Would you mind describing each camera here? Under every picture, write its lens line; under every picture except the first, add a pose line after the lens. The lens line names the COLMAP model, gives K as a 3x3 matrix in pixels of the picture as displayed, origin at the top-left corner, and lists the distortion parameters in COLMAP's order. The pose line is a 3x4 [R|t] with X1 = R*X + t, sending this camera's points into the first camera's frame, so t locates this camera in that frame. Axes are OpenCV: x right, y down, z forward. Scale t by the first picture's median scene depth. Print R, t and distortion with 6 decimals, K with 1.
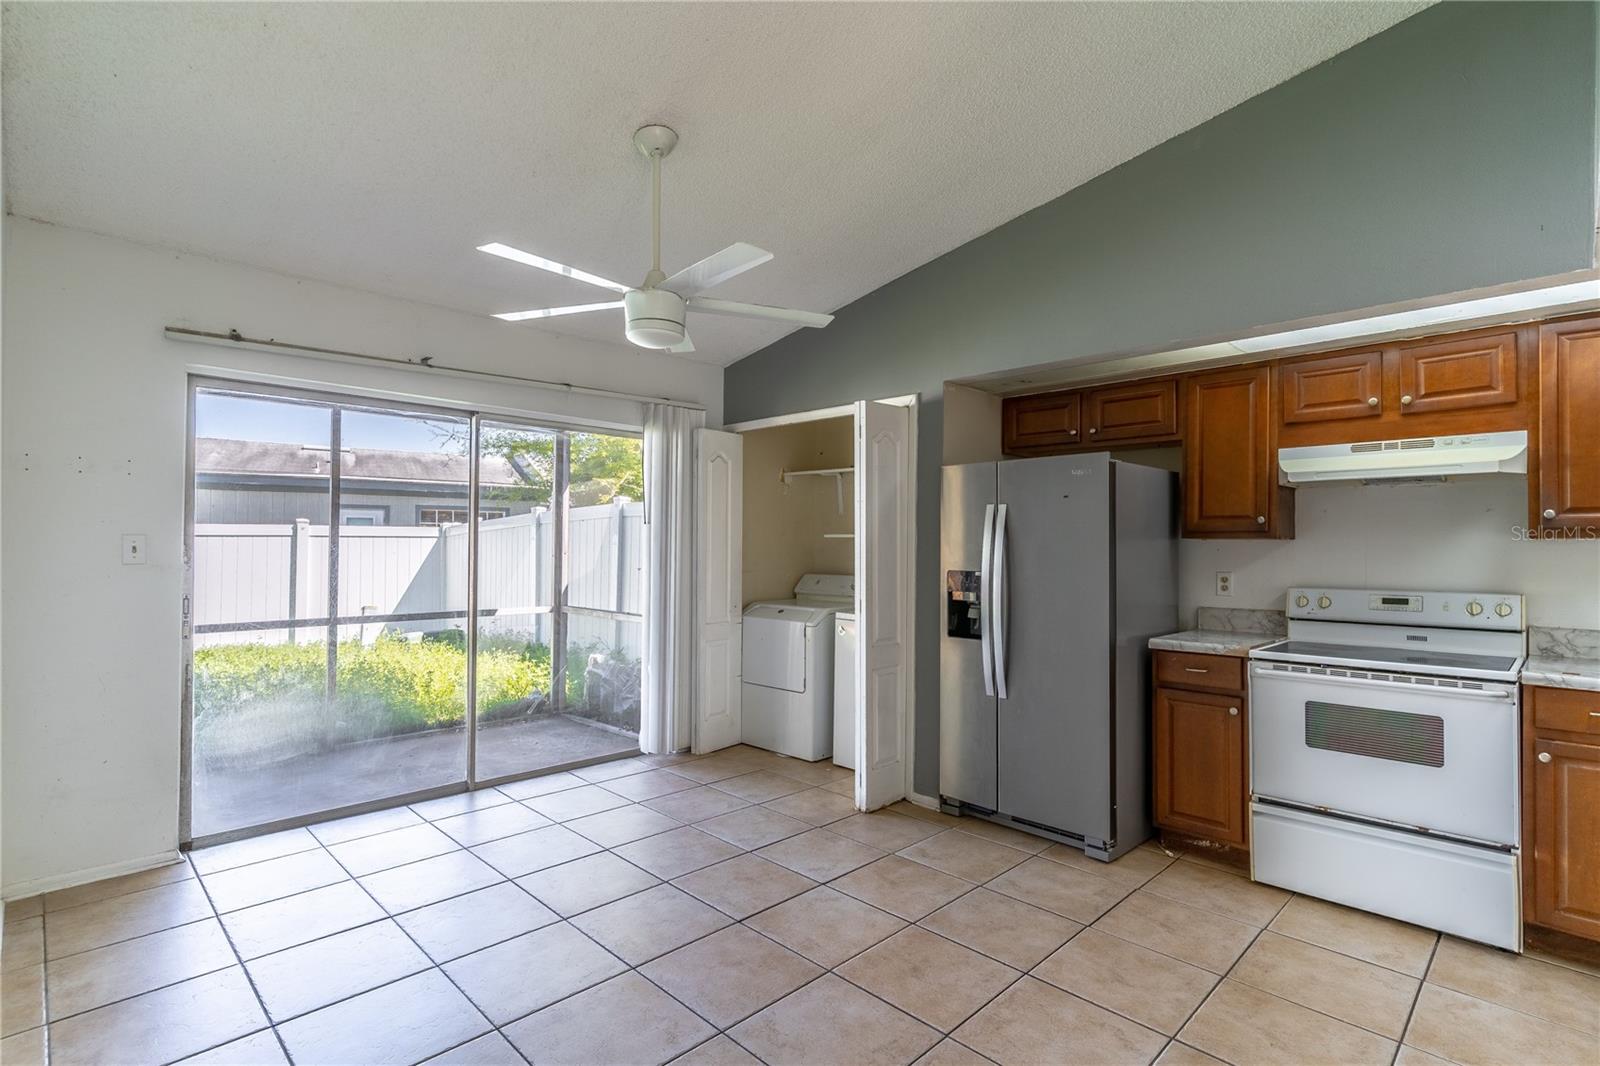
lens RADIAL K [[768.7, 0, 795.5], [0, 768.7, 538.7], [0, 0, 1]] dist [0.002968, 0.000699]
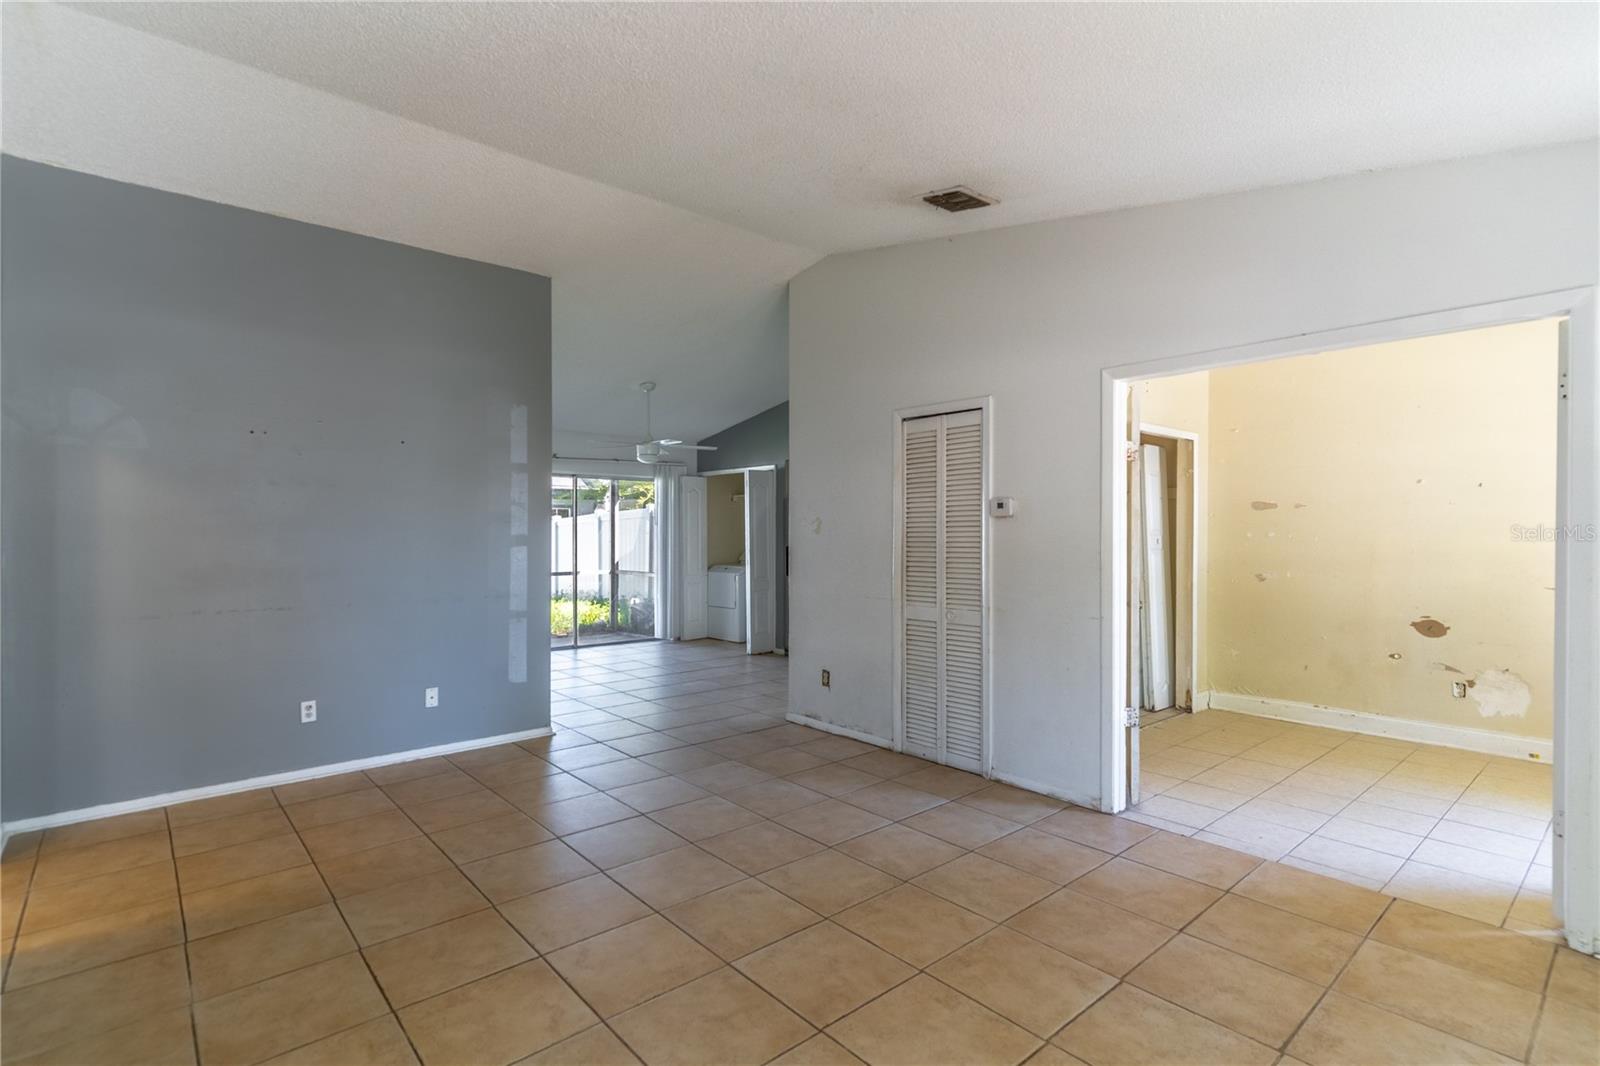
lens RADIAL K [[768.7, 0, 801.1], [0, 768.7, 539.2], [0, 0, 1]] dist [0.002968, 0.000699]
pose [[0.998414, -0.007282, -0.055833, 0.334082], [0.008352, 0.999785, 0.018964, -0.018662], [0.055683, -0.019400, 0.998260, -1.111730]]
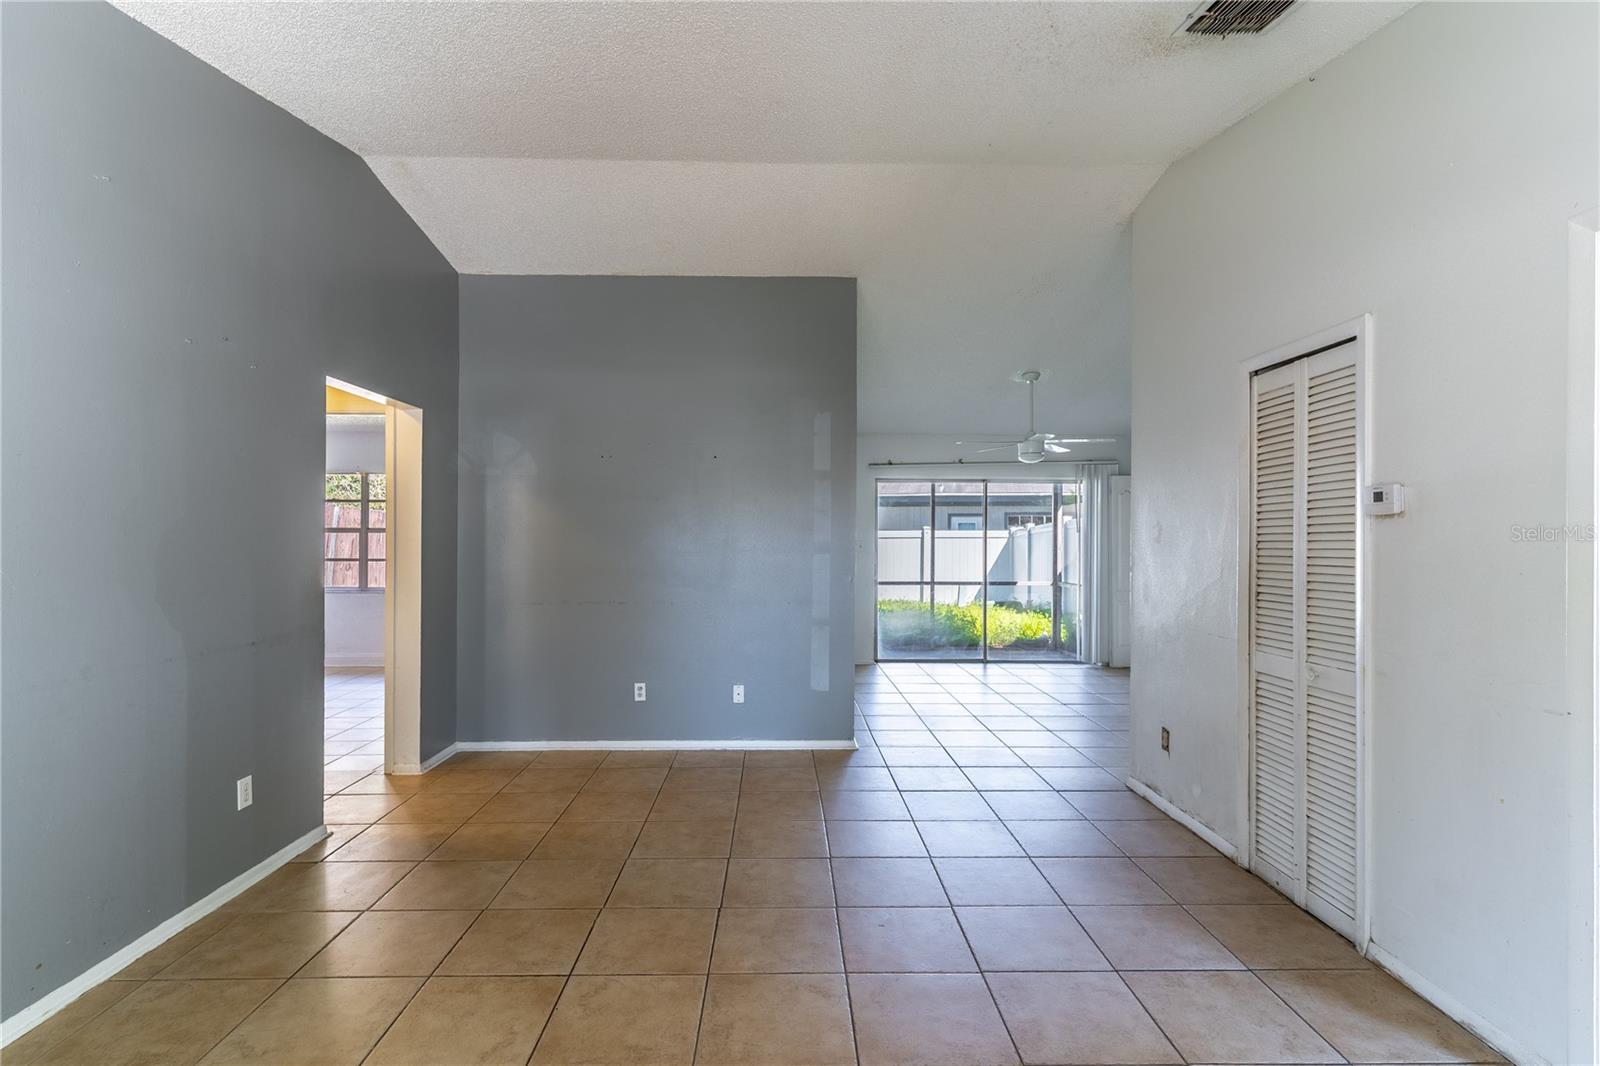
lens RADIAL K [[768.7, 0, 793.6], [0, 768.7, 542.3], [0, 0, 1]] dist [0.002968, 0.000699]
pose [[0.724952, -0.002177, -0.688796, 0.619973], [0.008729, 0.999944, 0.006027, -0.014120], [0.688744, -0.010382, 0.724930, -0.833444]]
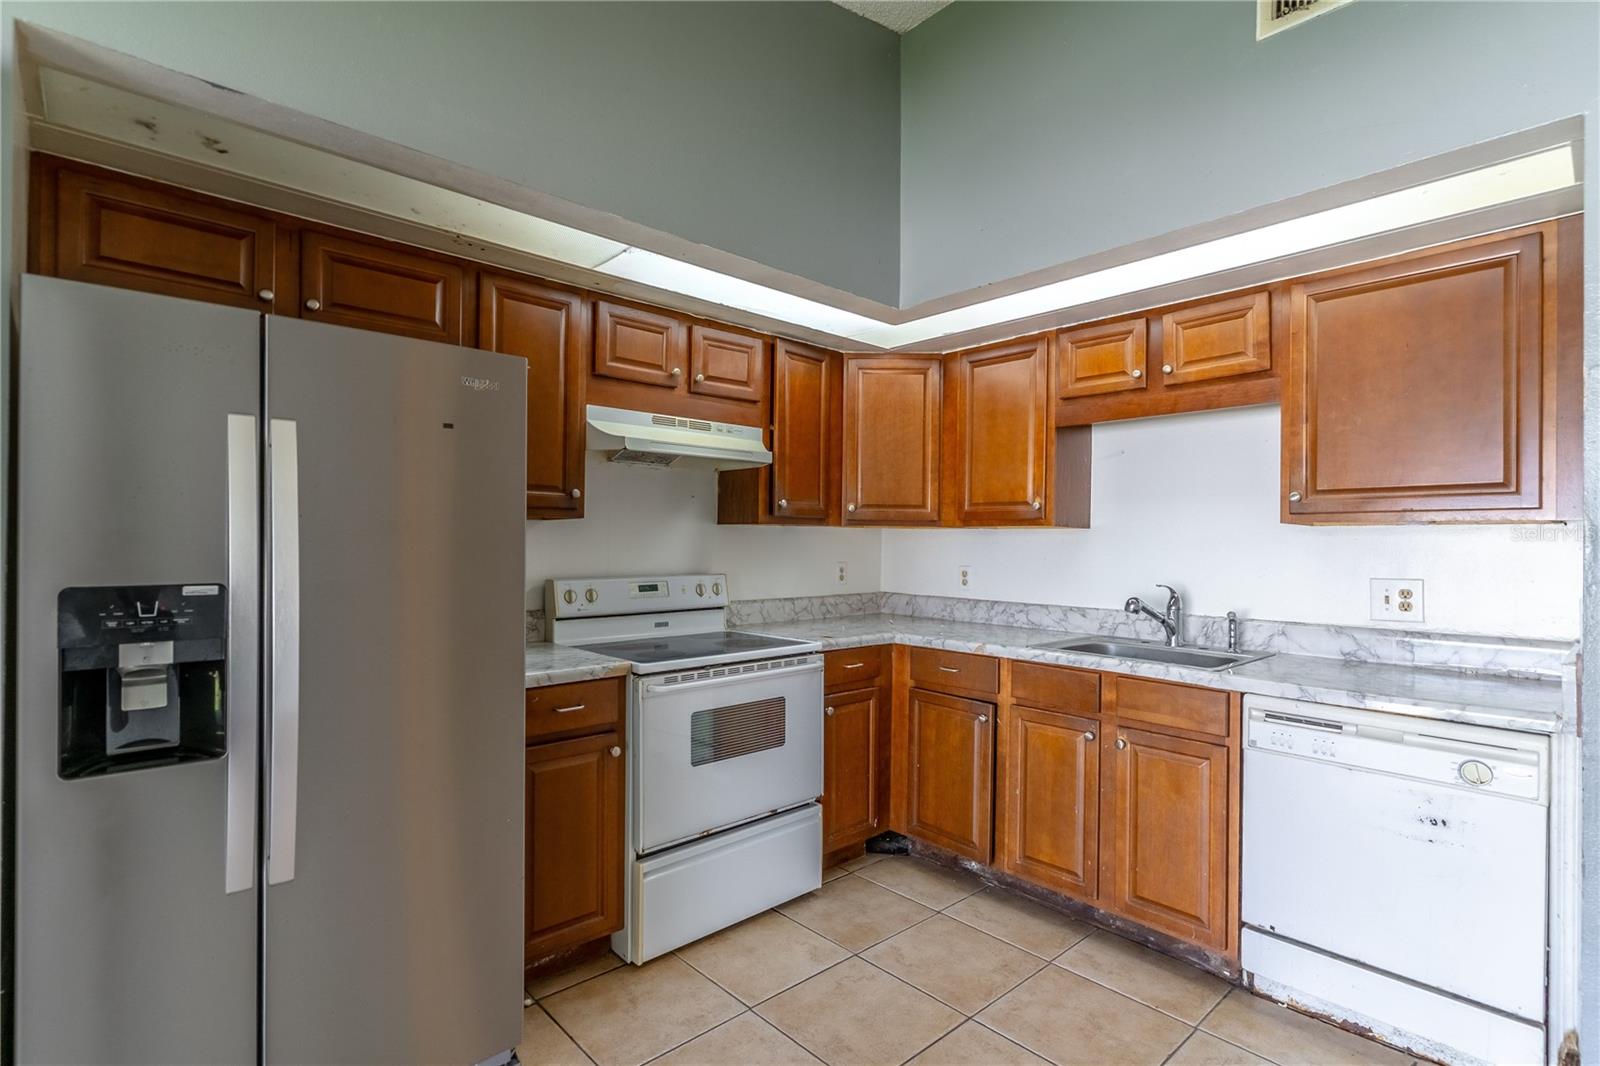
lens RADIAL K [[768.7, 0, 796.6], [0, 768.7, 540.3], [0, 0, 1]] dist [0.002968, 0.000699]
pose [[0.046869, -0.003525, 0.998895, -0.109928], [-0.019279, 0.999804, 0.004432, 0.010944], [-0.998715, -0.019465, 0.046792, 0.557343]]
